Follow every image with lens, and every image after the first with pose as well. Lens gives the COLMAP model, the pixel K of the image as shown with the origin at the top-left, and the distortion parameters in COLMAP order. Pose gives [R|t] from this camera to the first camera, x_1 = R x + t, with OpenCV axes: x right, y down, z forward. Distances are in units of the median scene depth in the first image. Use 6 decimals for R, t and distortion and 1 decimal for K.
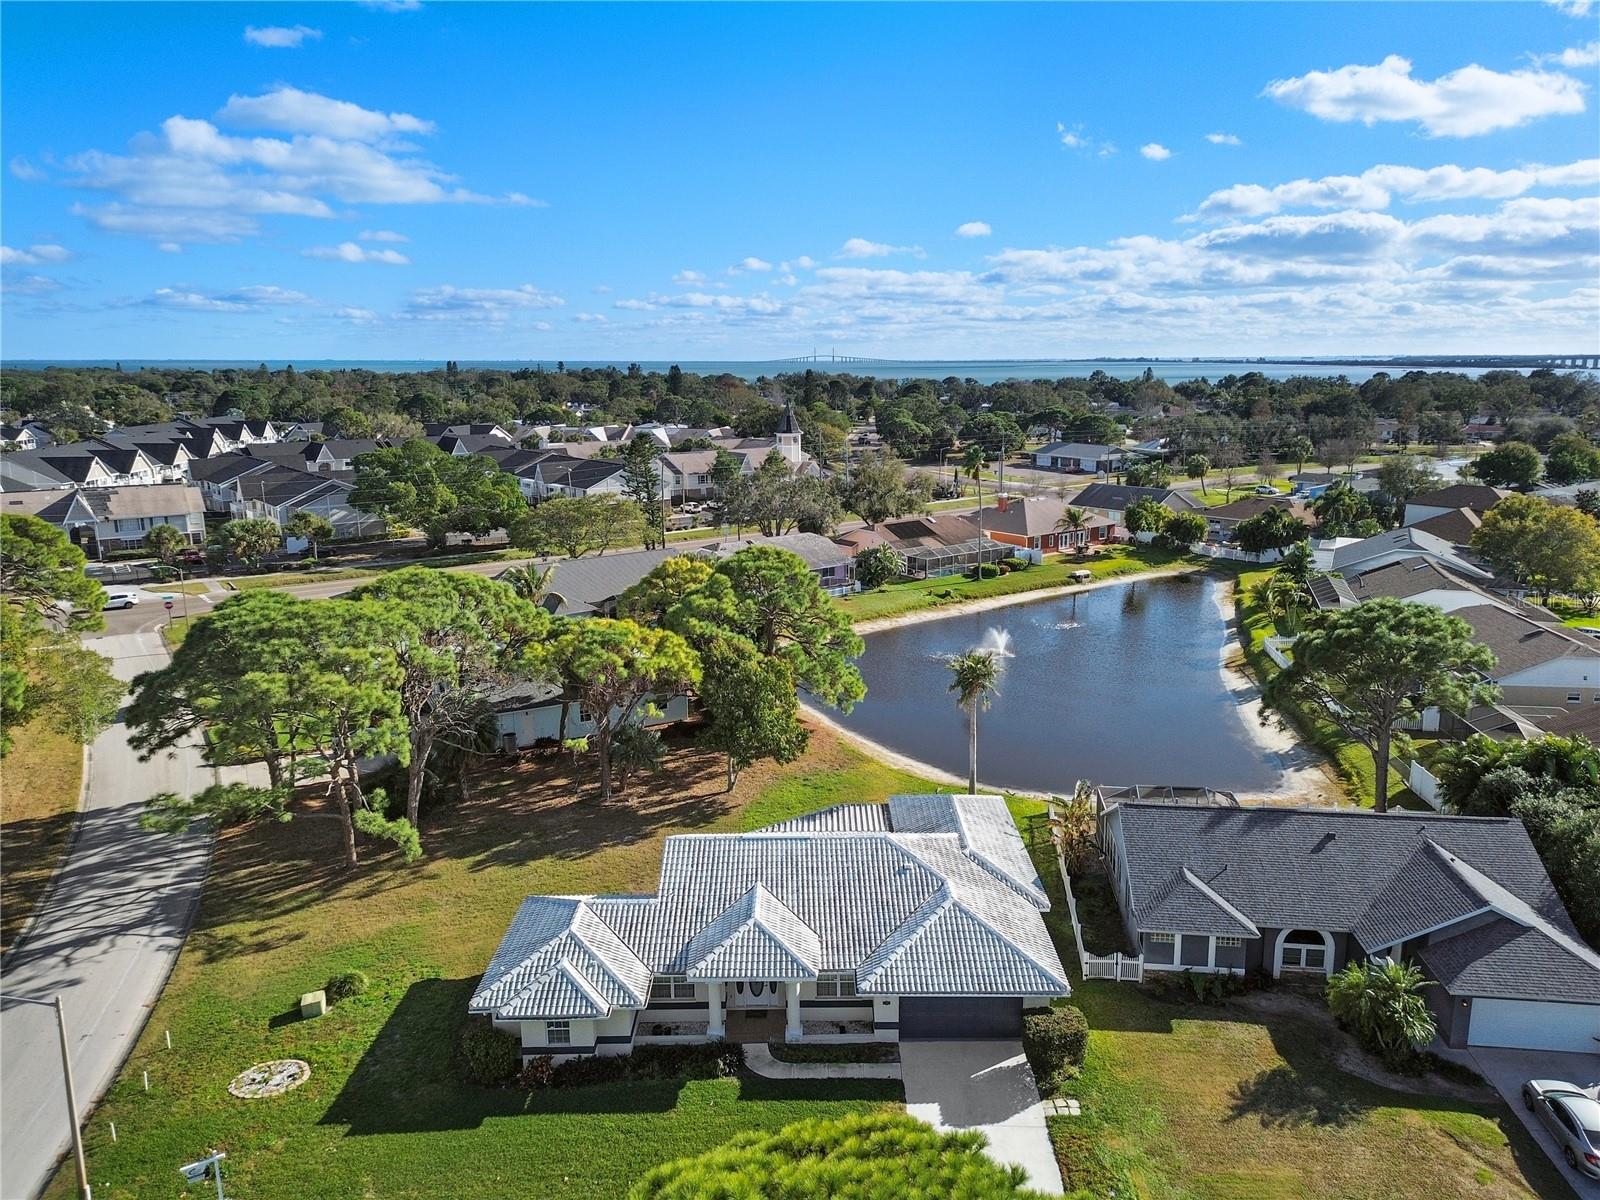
lens RADIAL K [[1120.8, 0, 815.6], [0, 1120.8, 652.7], [0, 0, 1]] dist [0.059198, -0.050690]
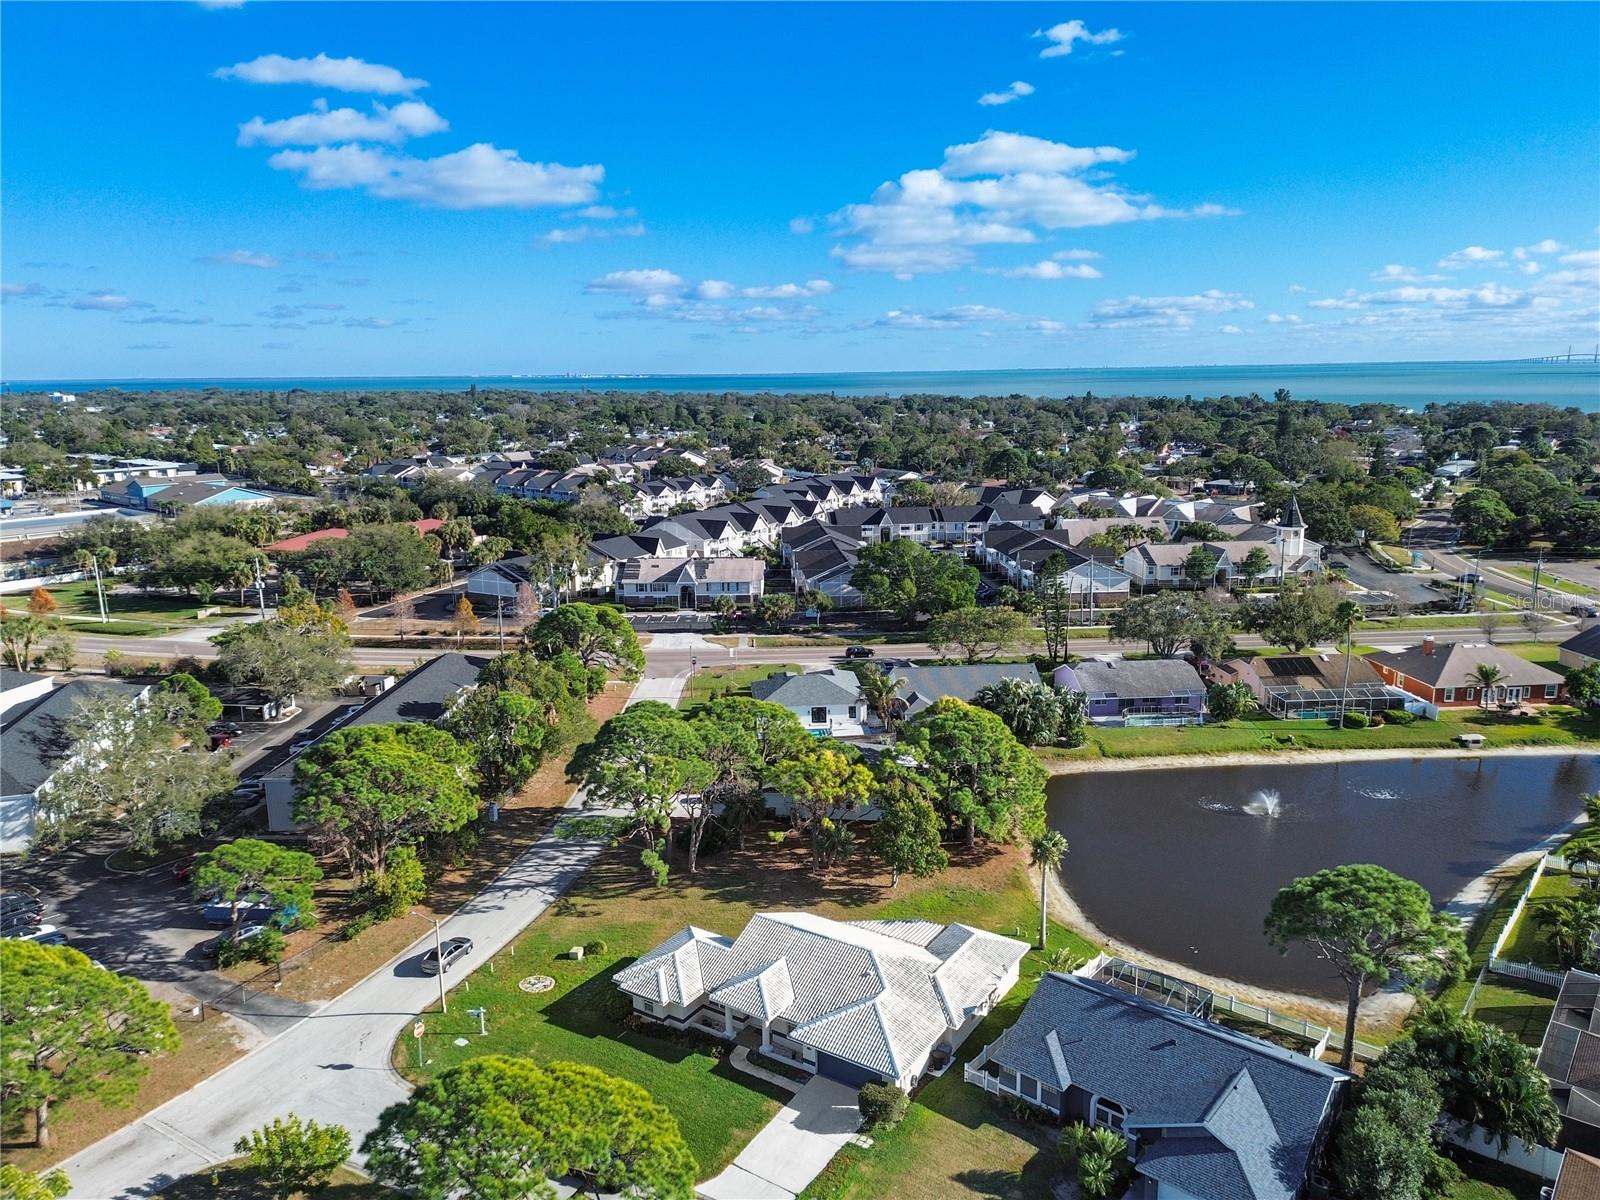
lens RADIAL K [[1120.8, 0, 786.7], [0, 1120.8, 595.4], [0, 0, 1]] dist [0.059198, -0.050690]
pose [[0.829414, 0.101901, -0.549262, 0.273616], [-0.131143, 0.991263, -0.014130, -0.100499], [0.543024, 0.083751, 0.835530, -0.145703]]
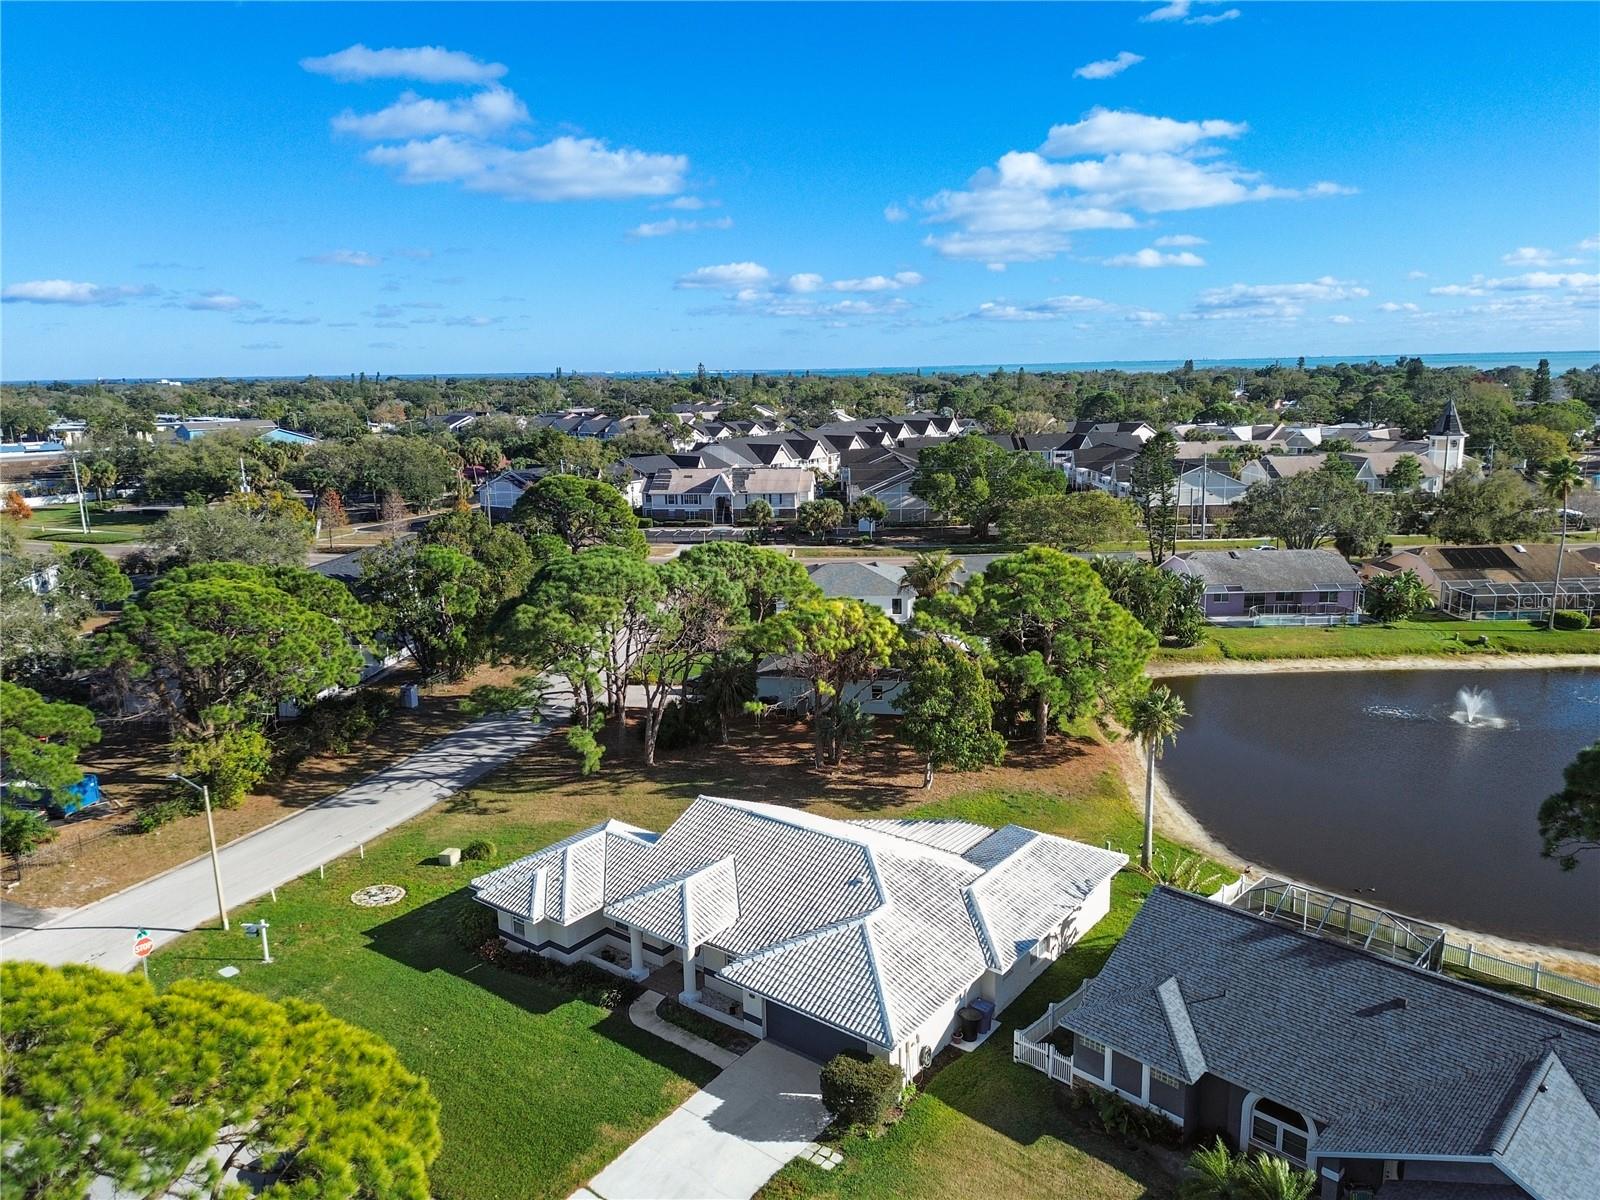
lens RADIAL K [[1120.8, 0, 786.1], [0, 1120.8, 599.4], [0, 0, 1]] dist [0.059198, -0.050690]
pose [[0.783310, 0.114854, -0.610928, 0.203281], [-0.141598, 0.989914, 0.004551, -0.014197], [0.605289, 0.082942, 0.791673, 0.060465]]
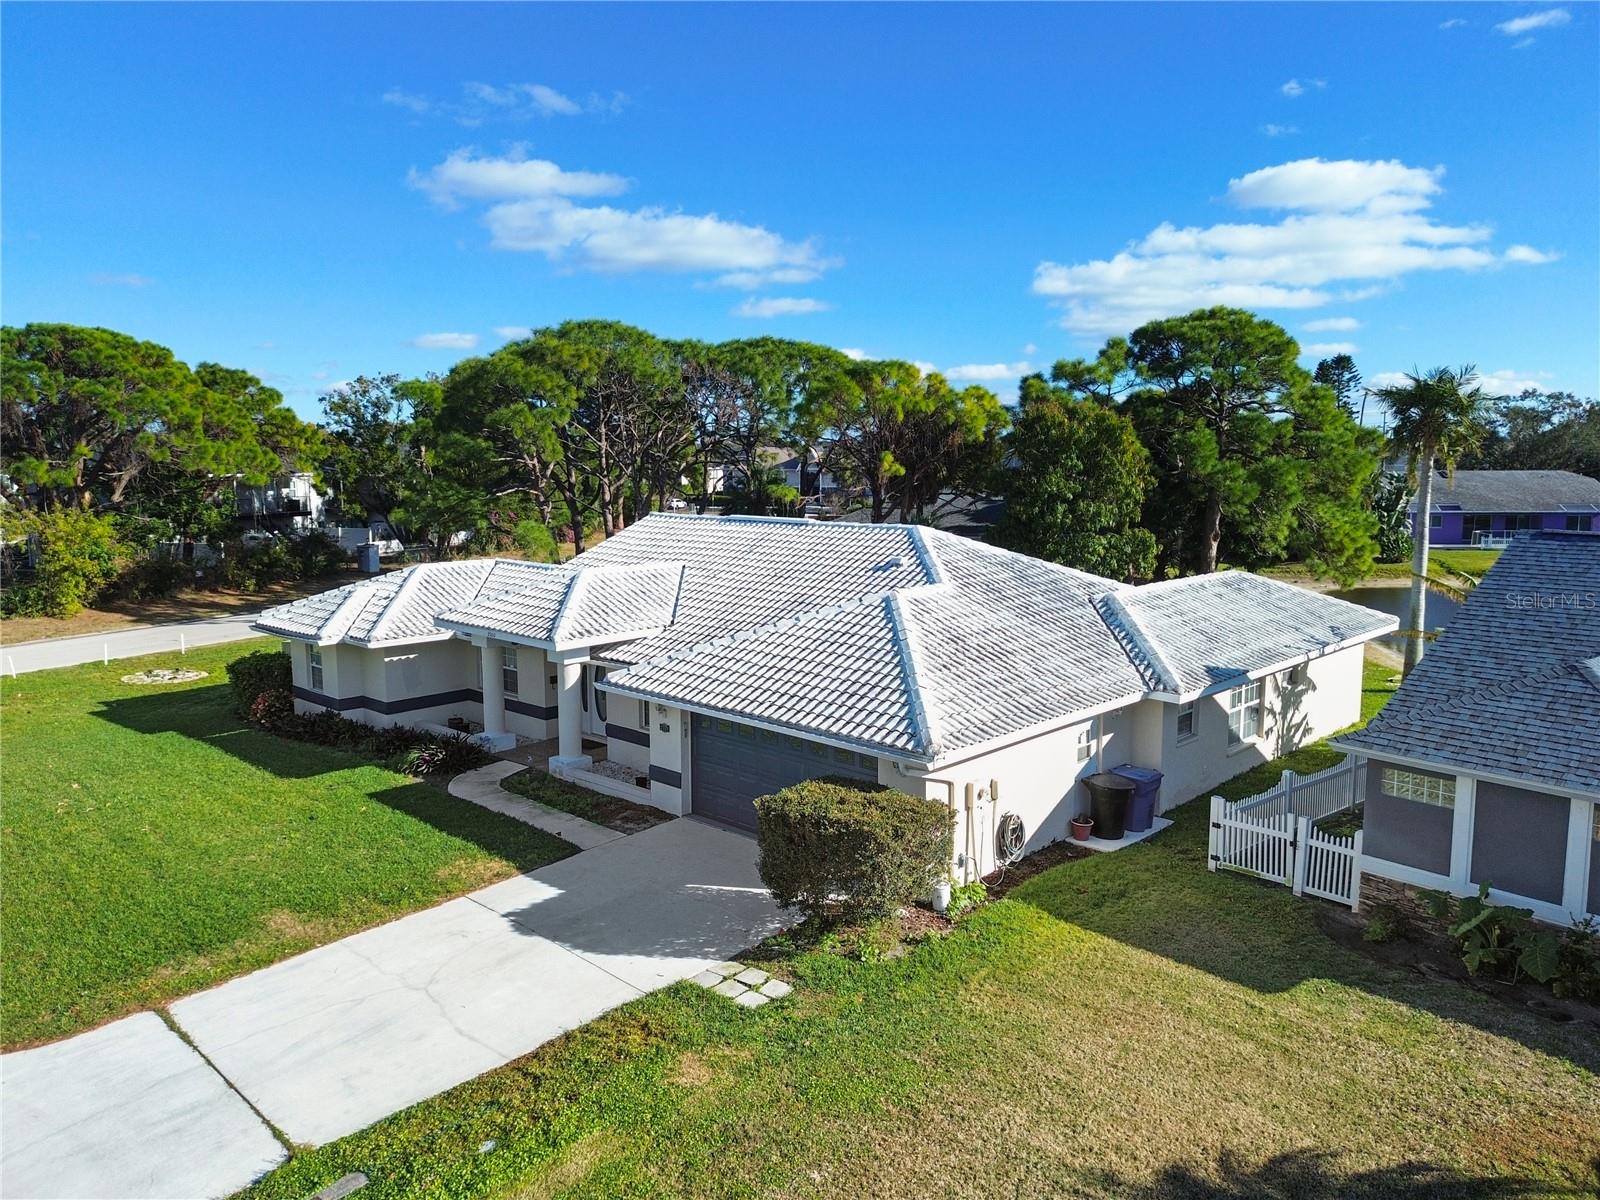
lens RADIAL K [[1120.8, 0, 788.1], [0, 1120.8, 590.9], [0, 0, 1]] dist [0.059198, -0.050690]
pose [[0.715491, 0.083612, -0.693601, 0.137189], [-0.176106, 0.982337, -0.063246, 0.084241], [0.676062, 0.167399, 0.717578, 0.206161]]
